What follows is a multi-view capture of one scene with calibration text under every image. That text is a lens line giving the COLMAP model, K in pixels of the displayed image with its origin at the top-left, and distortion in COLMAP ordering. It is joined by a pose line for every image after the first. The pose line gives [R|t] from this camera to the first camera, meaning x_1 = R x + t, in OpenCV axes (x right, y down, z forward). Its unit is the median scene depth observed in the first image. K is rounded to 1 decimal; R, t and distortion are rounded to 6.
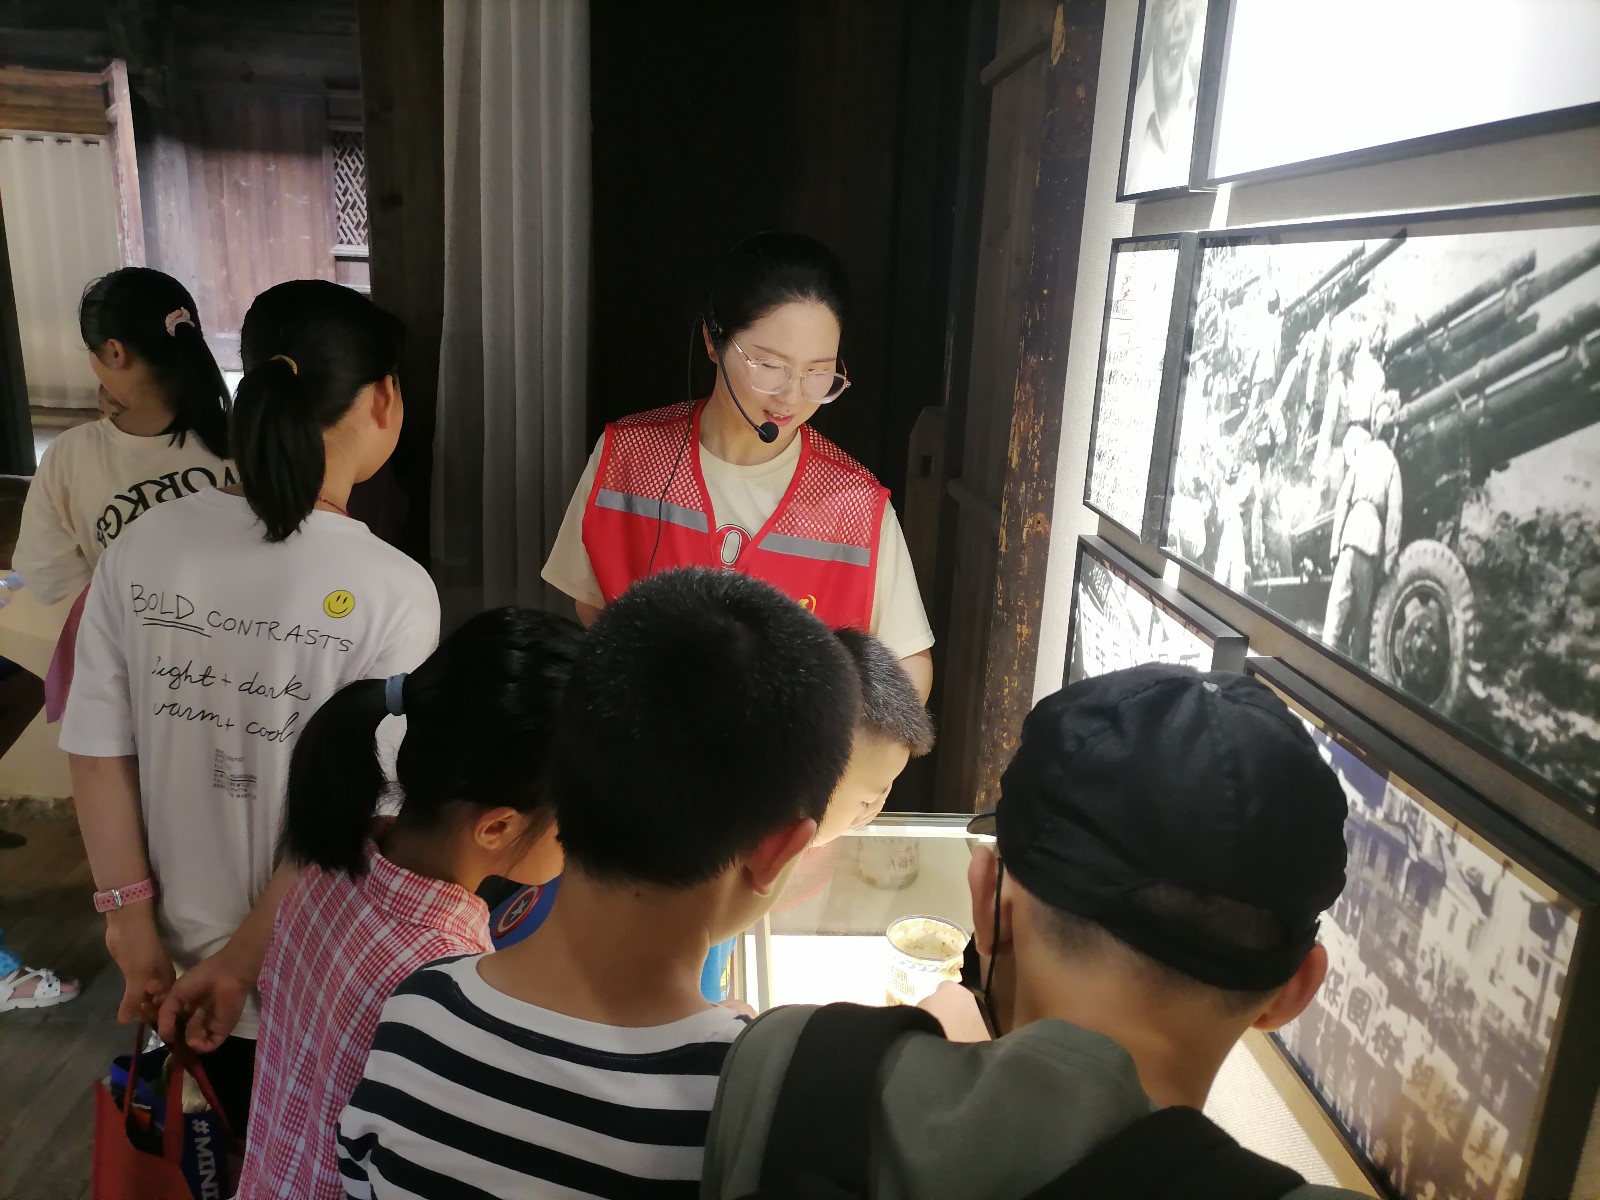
lens RADIAL K [[1228.6, 0, 798.8], [0, 1228.6, 598.5], [0, 0, 1]] dist [0.059014, -0.006178]
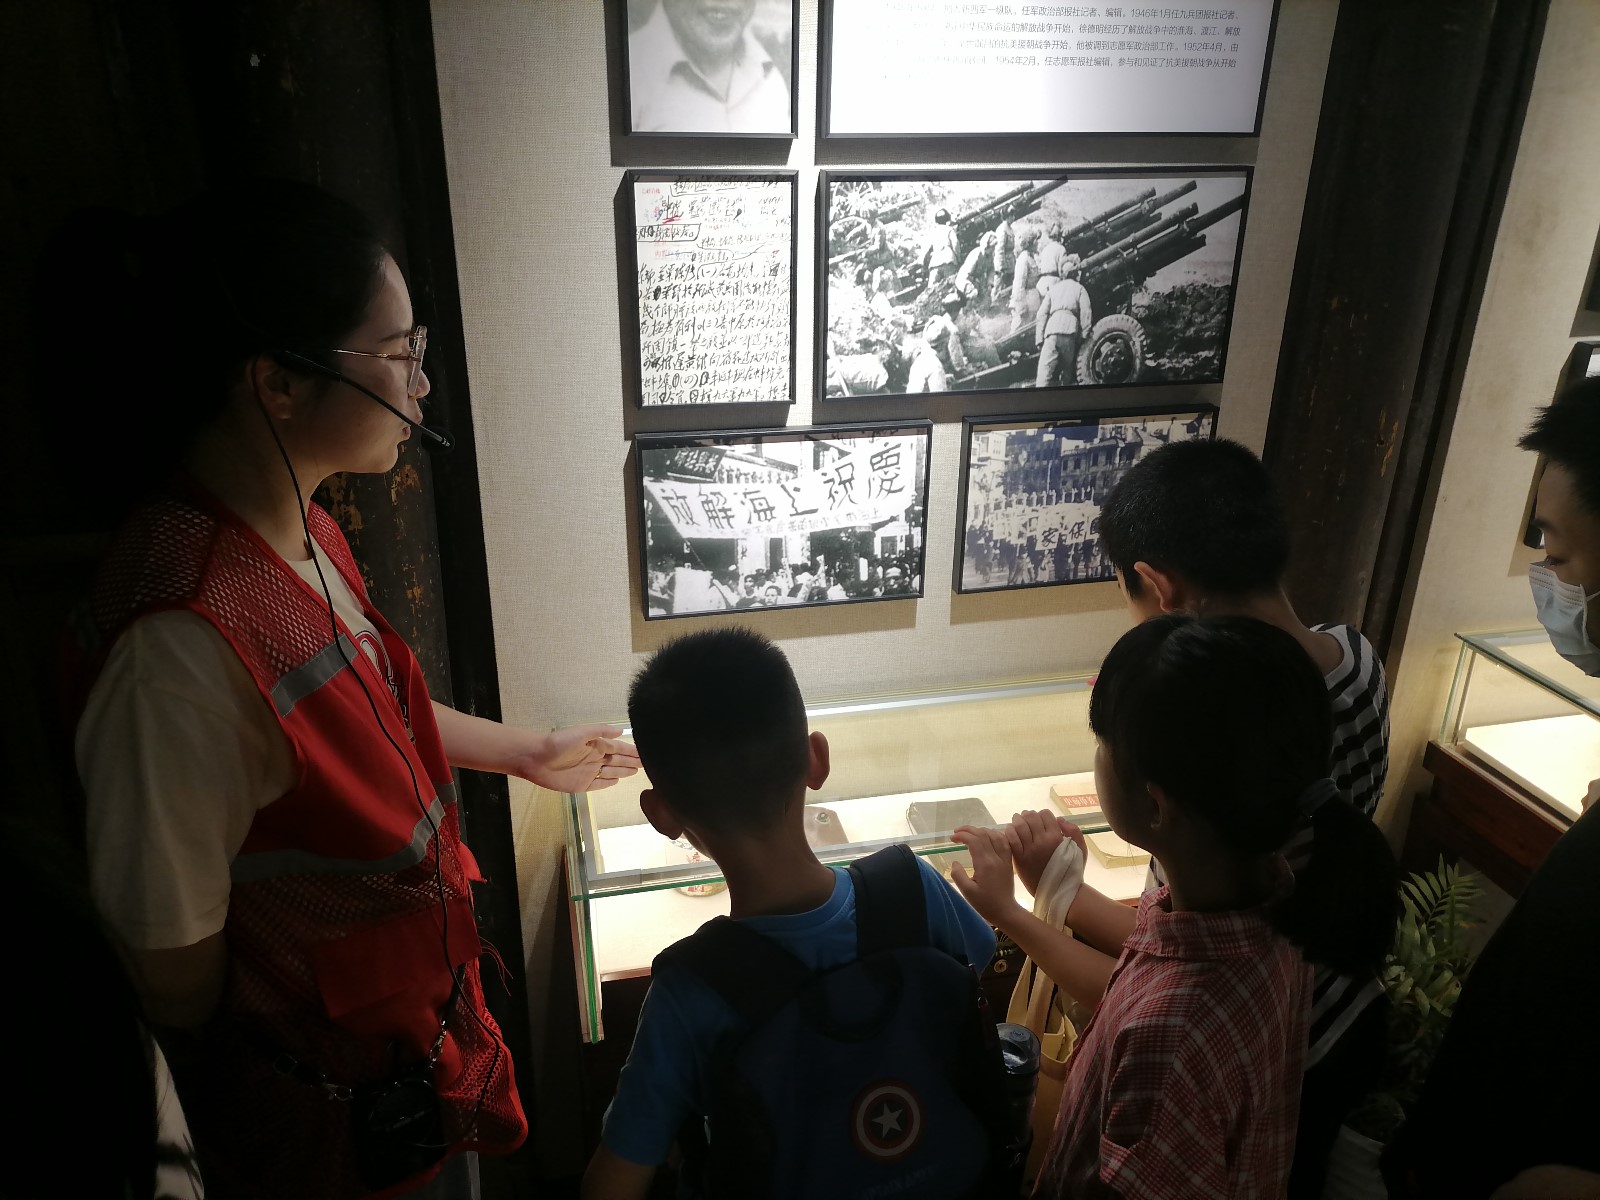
lens RADIAL K [[1228.6, 0, 799.9], [0, 1228.6, 603.9], [0, 0, 1]] dist [0.059014, -0.006178]
pose [[-0.191036, -0.430184, 0.882296, -1.500093], [0.224088, 0.856001, 0.465883, -0.721660], [-0.955662, 0.286713, -0.067128, 1.708411]]
